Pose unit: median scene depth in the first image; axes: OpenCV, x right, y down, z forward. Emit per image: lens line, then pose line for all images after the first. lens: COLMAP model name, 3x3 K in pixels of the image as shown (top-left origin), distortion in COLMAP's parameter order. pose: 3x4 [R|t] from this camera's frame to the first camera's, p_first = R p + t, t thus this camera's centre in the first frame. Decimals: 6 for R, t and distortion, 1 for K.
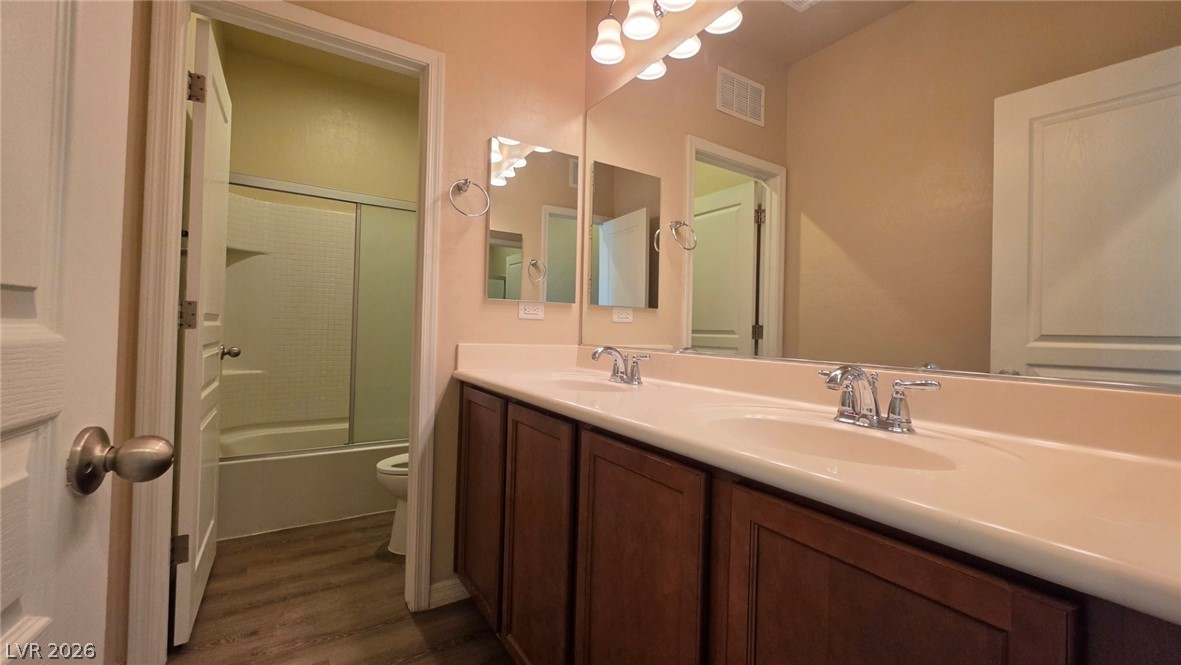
lens RADIAL K [[473.7, 0, 592.5], [0, 473.7, 319.9], [0, 0, 1]] dist [0.002394, -0.000076]
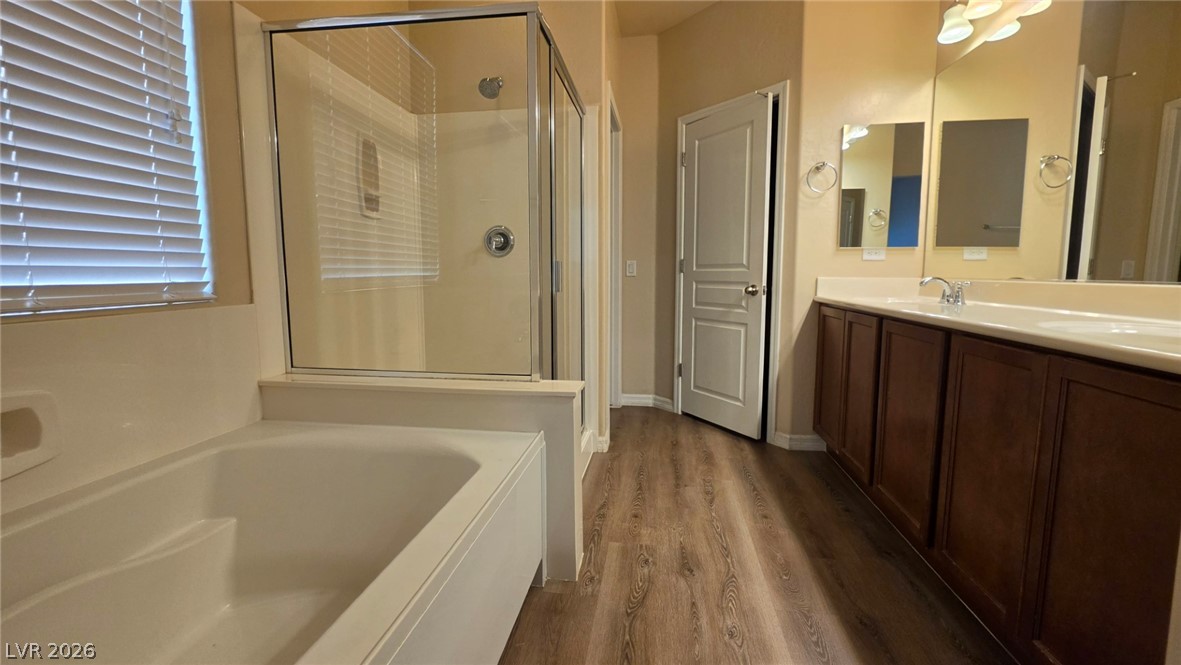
lens RADIAL K [[473.7, 0, 592.5], [0, 473.7, 319.9], [0, 0, 1]] dist [0.002394, -0.000076]
pose [[0.764661, 0.033575, -0.643557, 0.135127], [0.030877, 0.995586, 0.088628, 0.023658], [0.643692, -0.087642, 0.760249, -0.573909]]
